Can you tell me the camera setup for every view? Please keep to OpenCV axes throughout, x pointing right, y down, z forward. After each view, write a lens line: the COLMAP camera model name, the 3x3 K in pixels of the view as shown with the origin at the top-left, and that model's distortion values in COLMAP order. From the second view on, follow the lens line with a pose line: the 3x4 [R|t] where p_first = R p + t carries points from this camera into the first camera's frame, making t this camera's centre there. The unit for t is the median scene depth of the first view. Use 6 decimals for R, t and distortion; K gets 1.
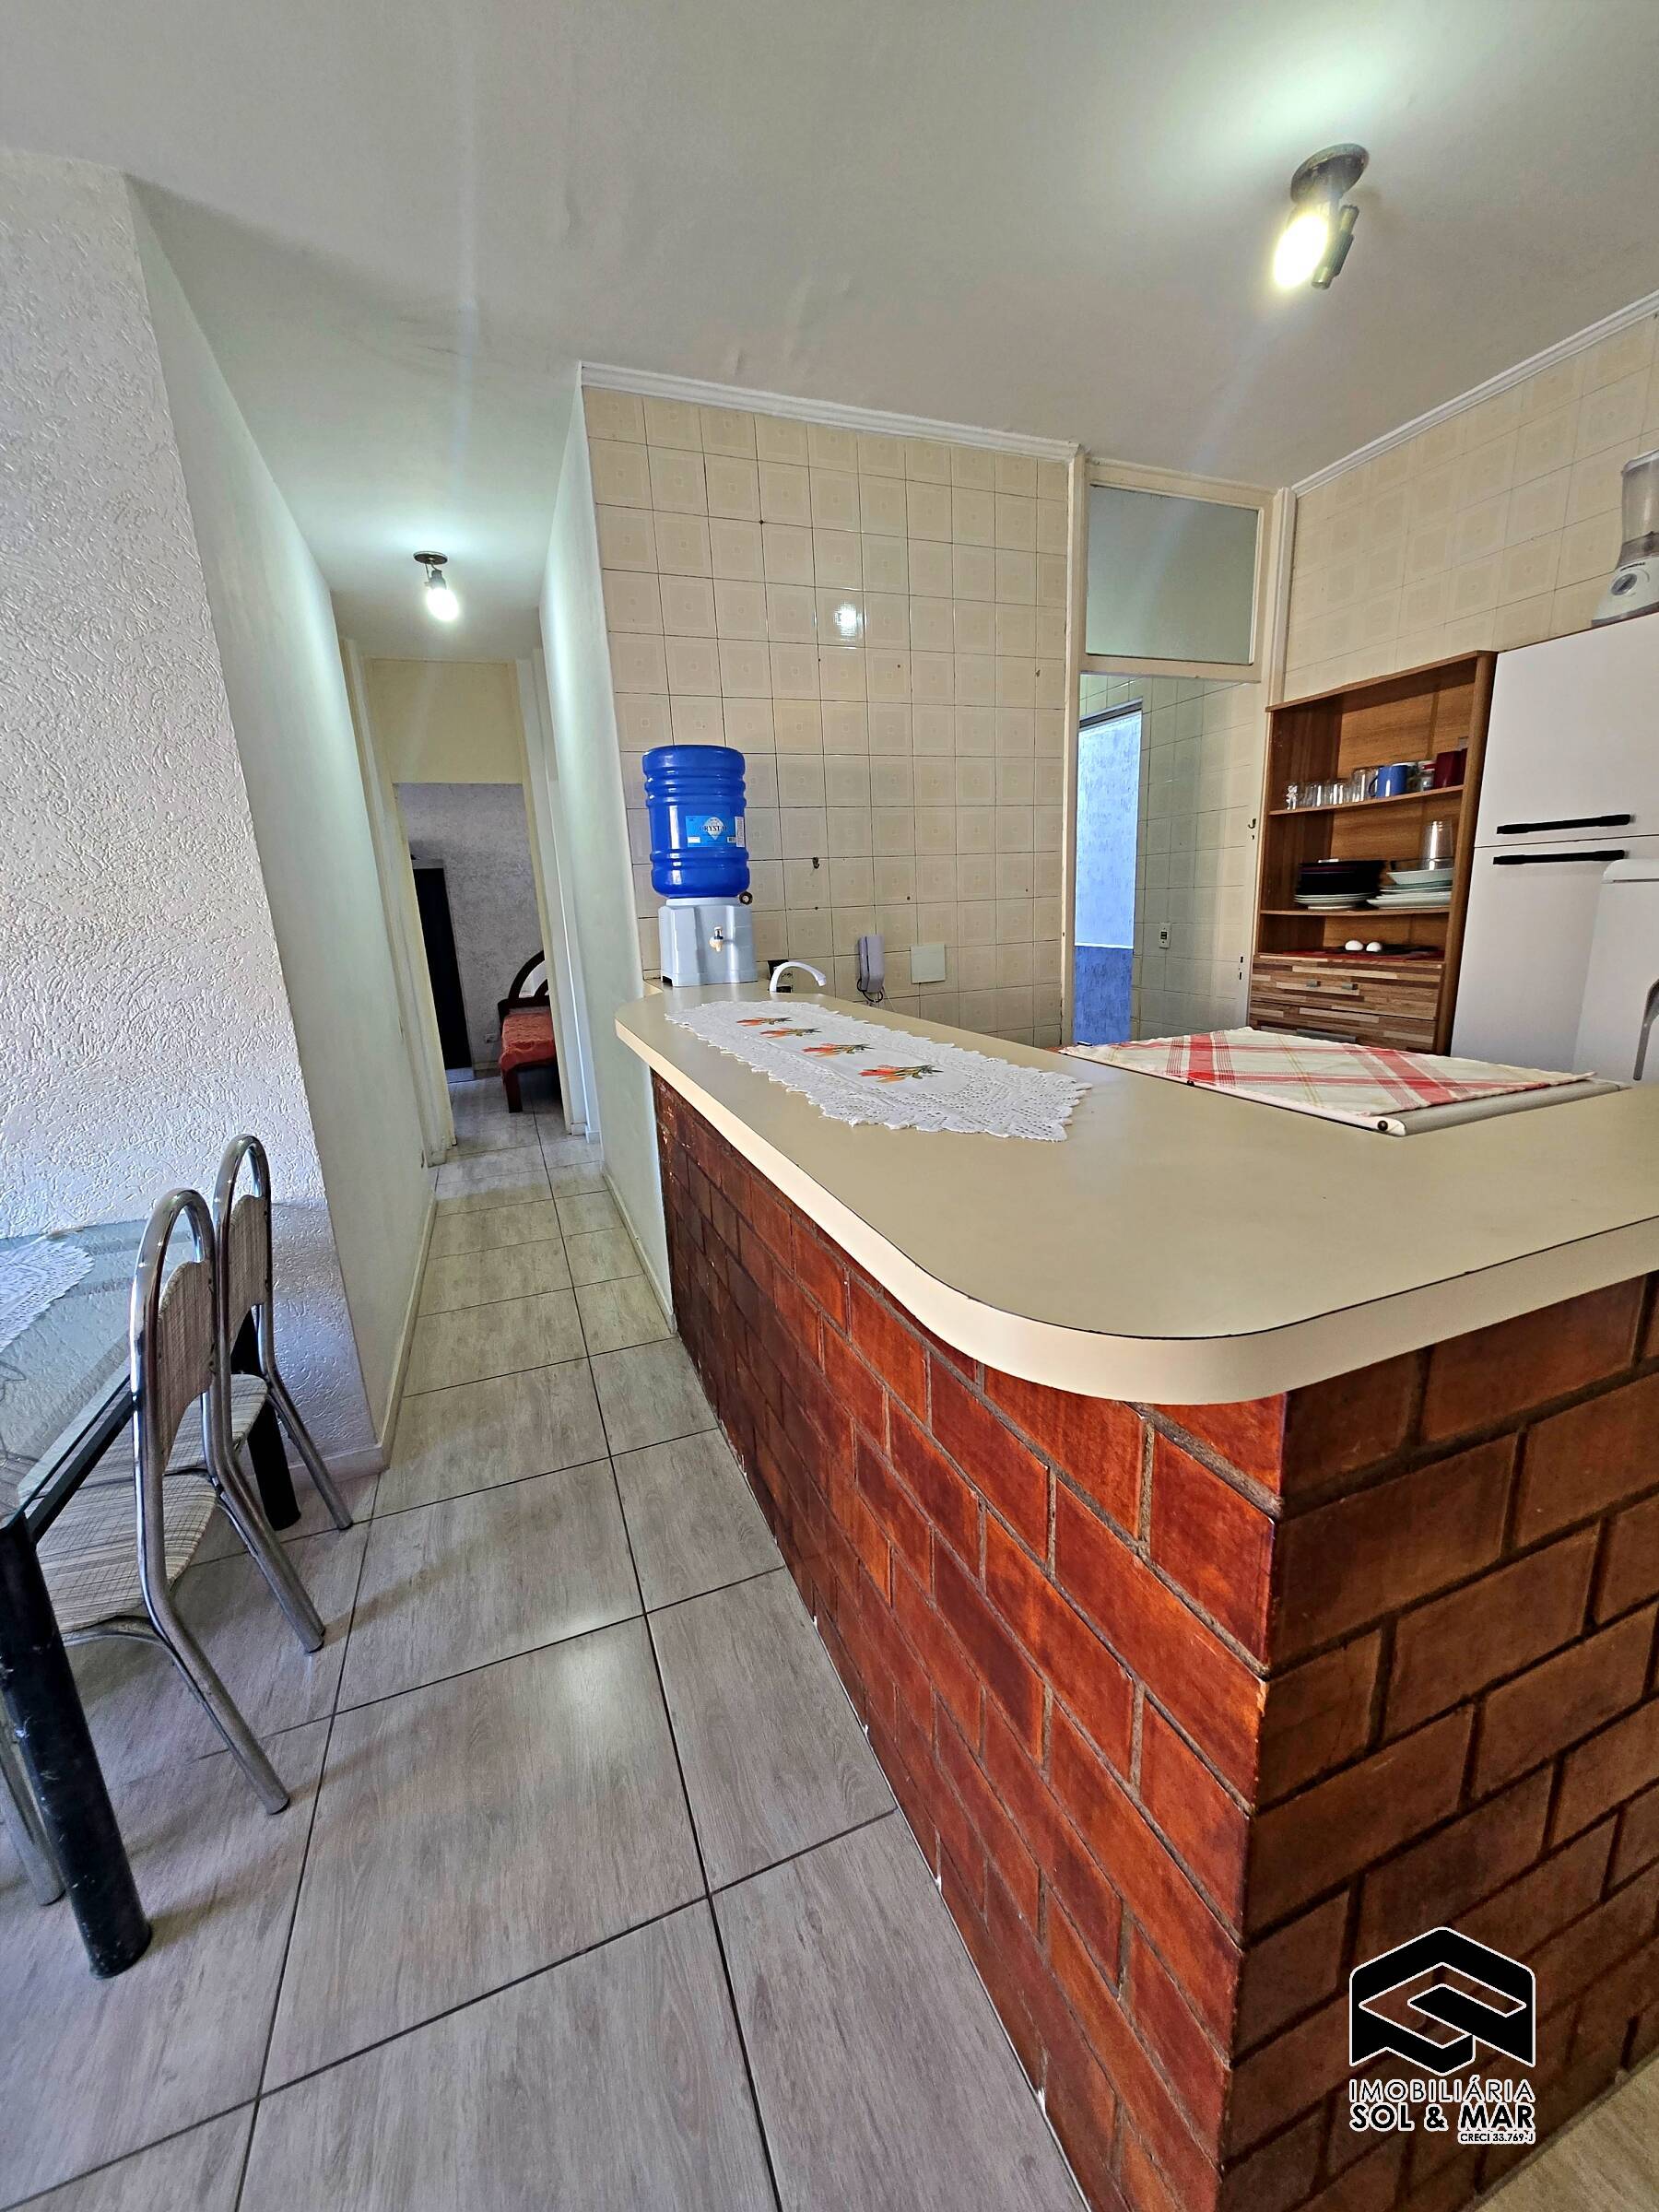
lens RADIAL K [[866.9, 0, 841.4], [0, 866.9, 1113.7], [0, 0, 1]] dist [0.000489, 0.000379]
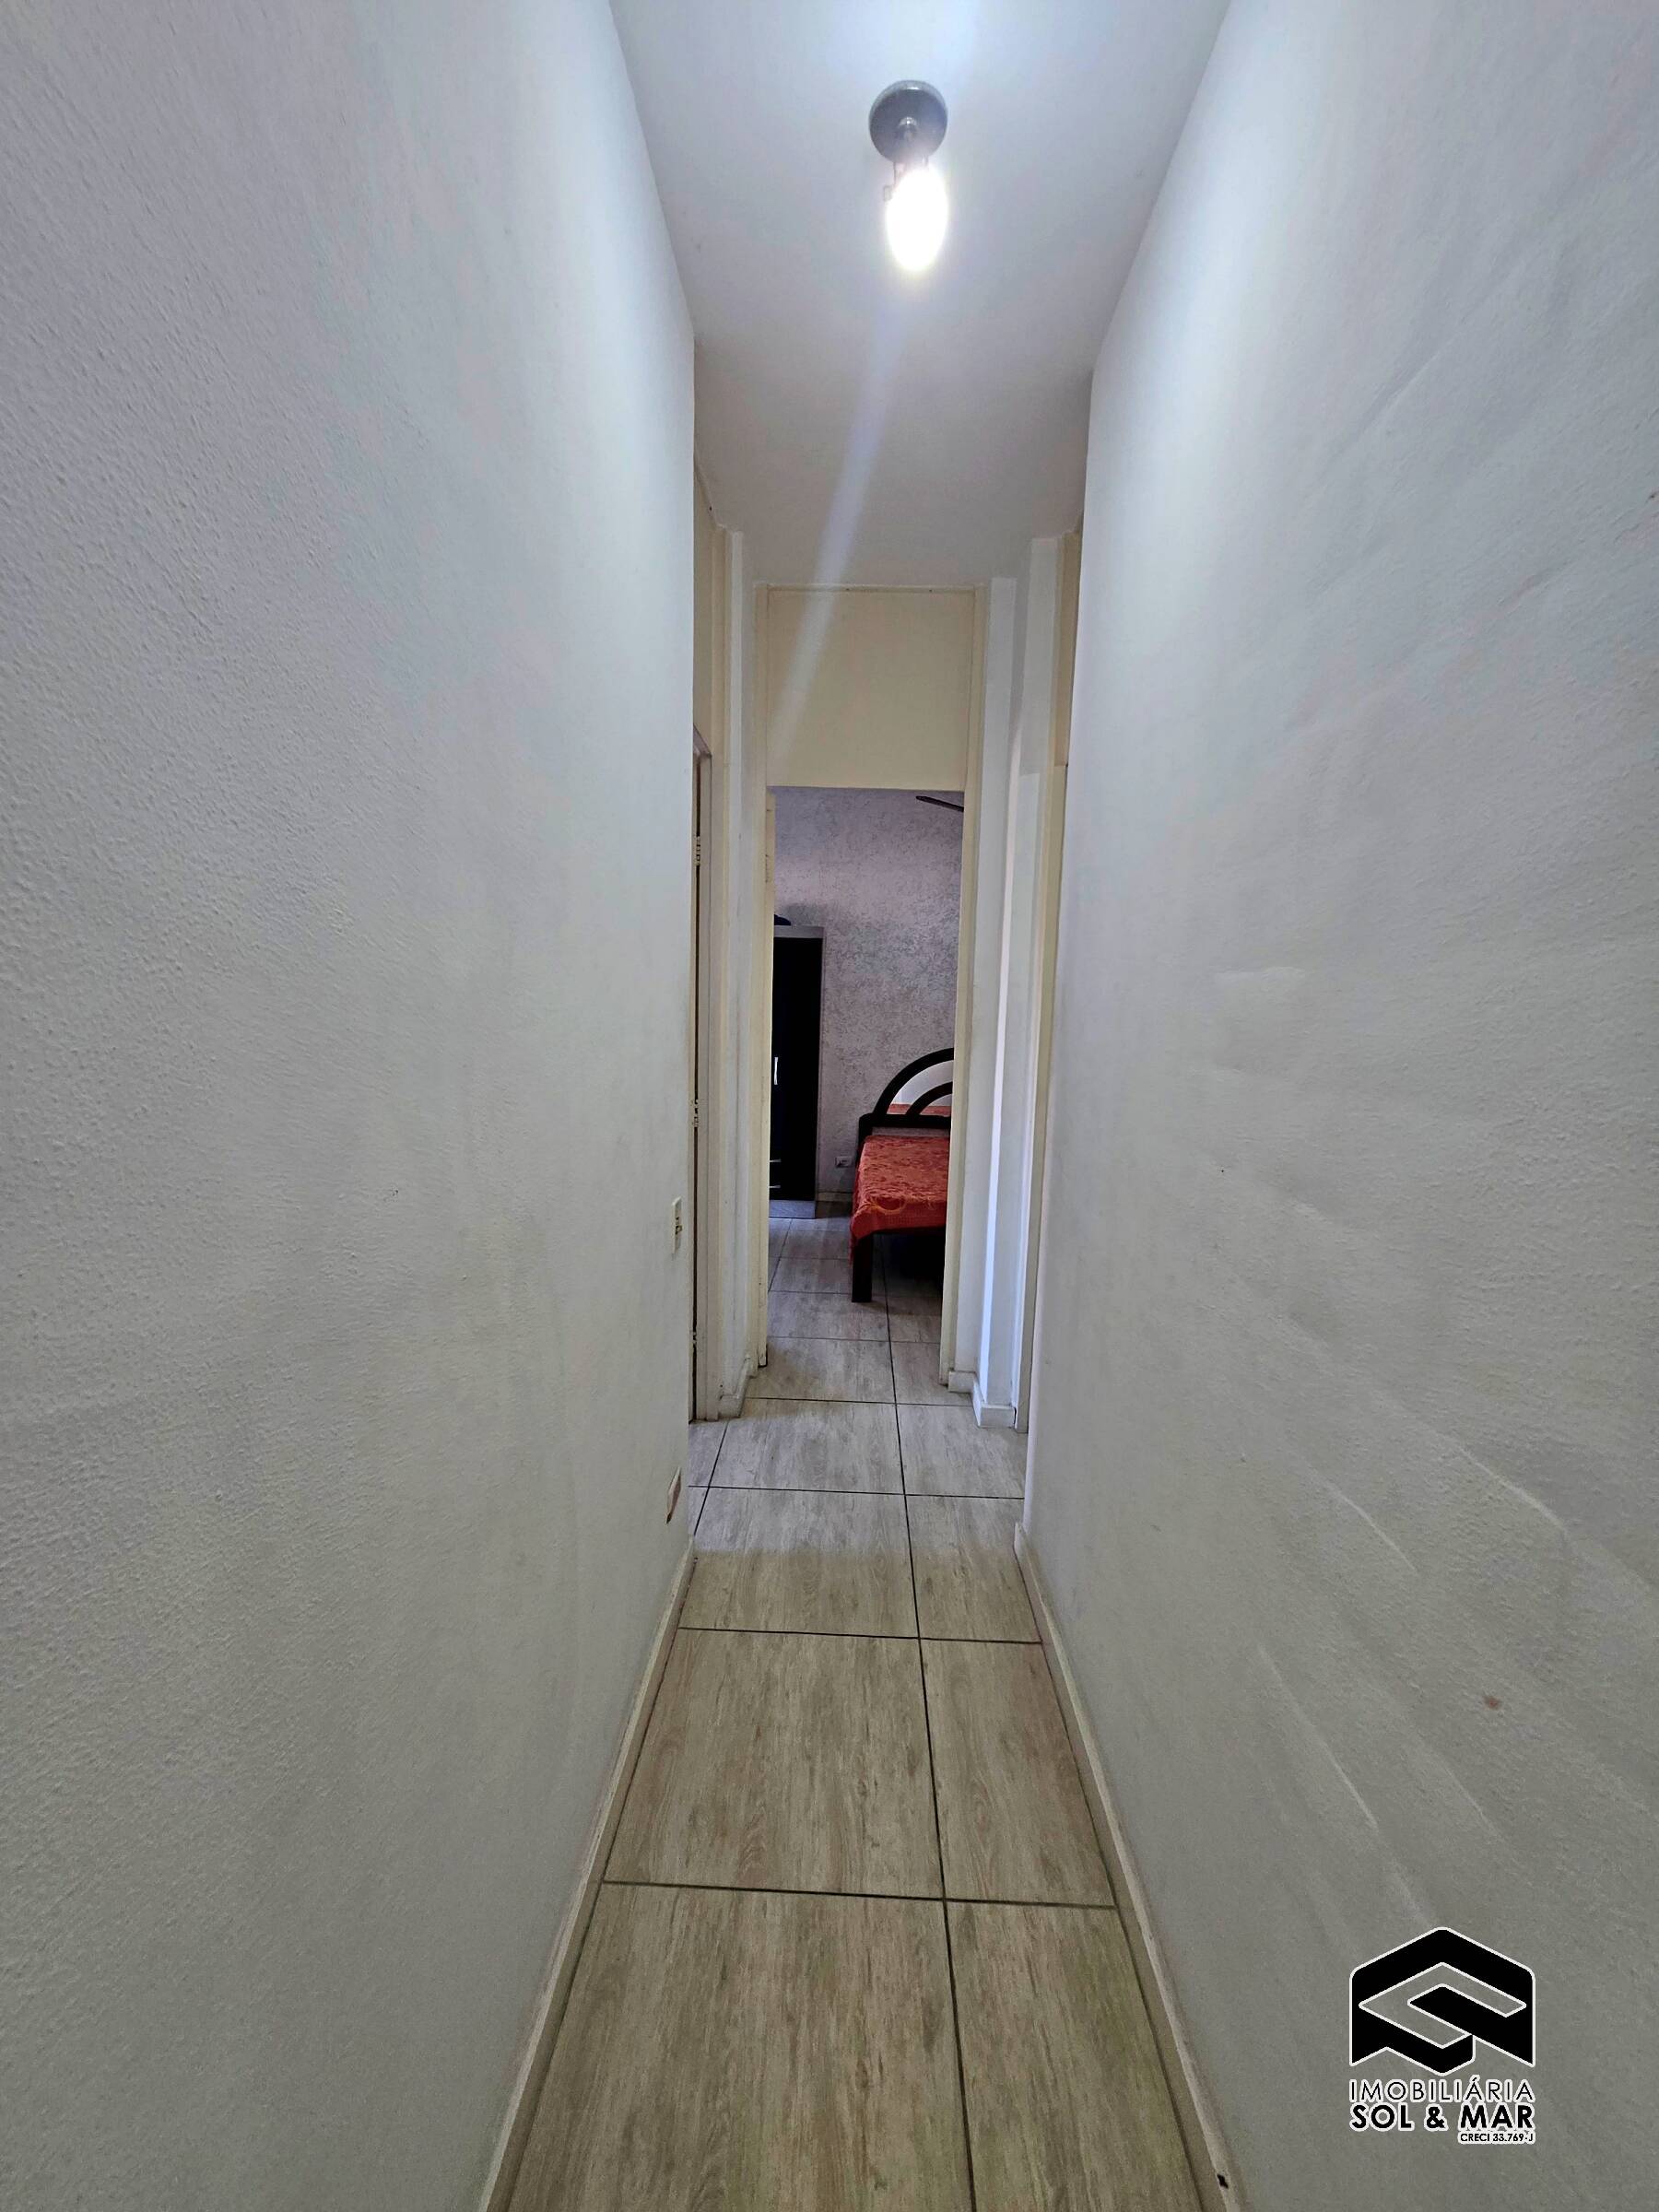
lens RADIAL K [[866.9, 0, 841.4], [0, 866.9, 1113.7], [0, 0, 1]] dist [0.000489, 0.000379]
pose [[0.919870, 0.121897, -0.372802, -0.417679], [-0.162718, 0.983429, -0.079940, -0.219845], [0.356879, 0.134196, 0.924461, 0.952754]]
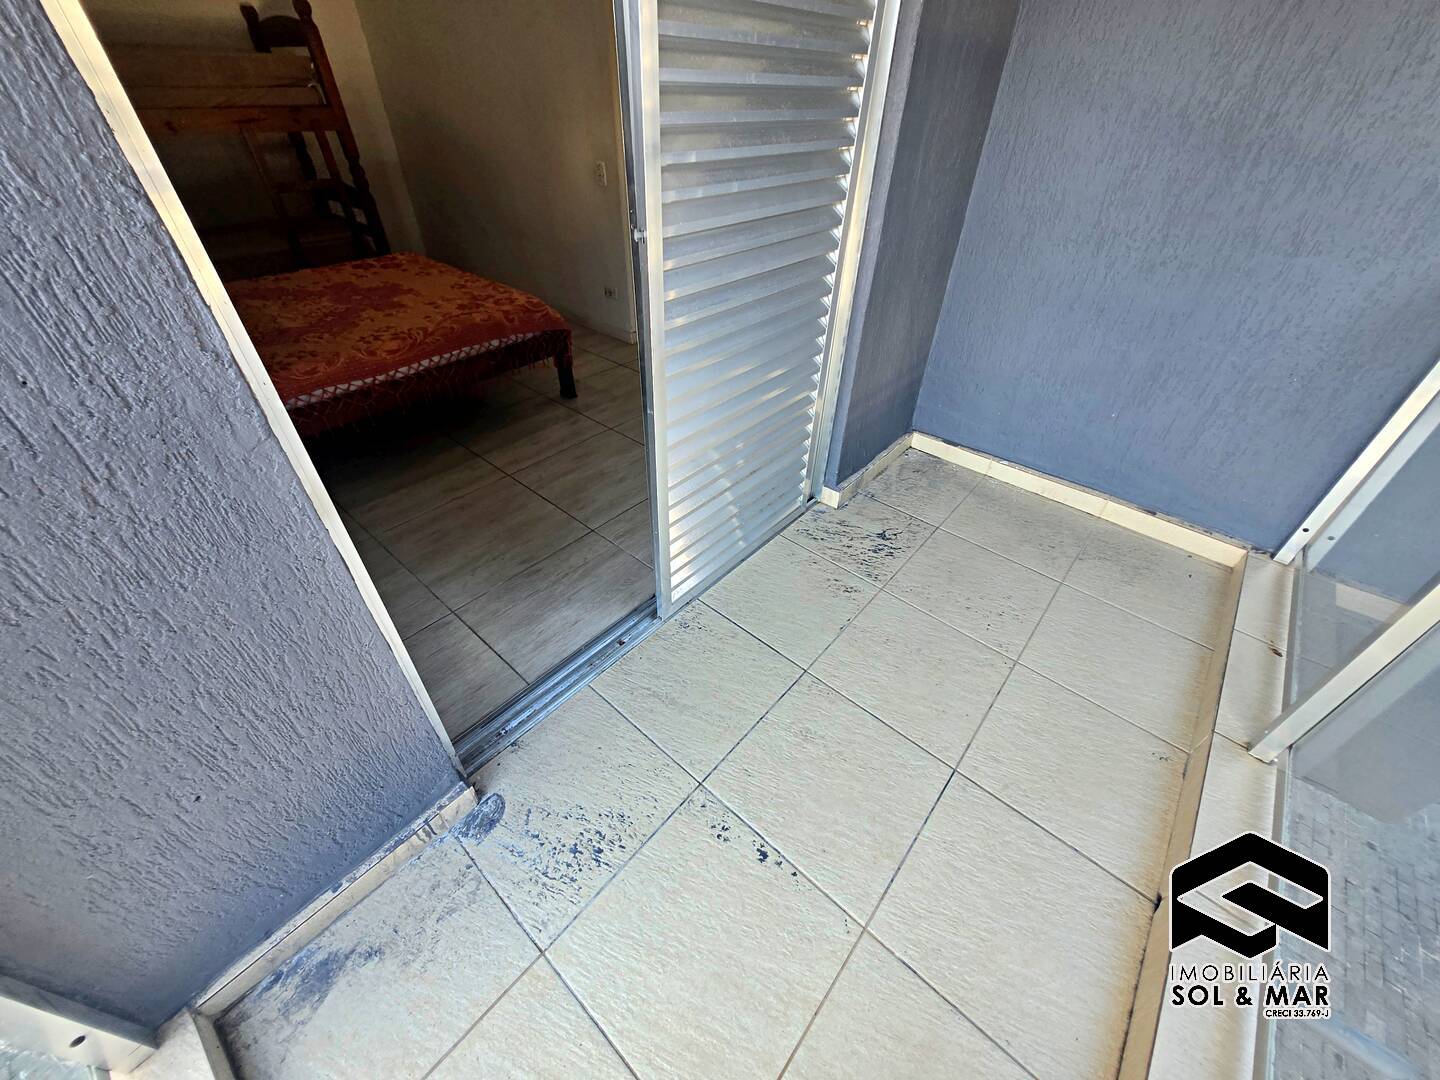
lens RADIAL K [[564.3, 0, 723.4], [0, 564.3, 533.3], [0, 0, 1]] dist [0.000489, 0.000379]
pose [[-0.469470, -0.525308, 0.709683, -2.166863], [0.211549, 0.713432, 0.668028, -0.546920], [-0.857231, 0.463752, -0.223807, 2.696421]]
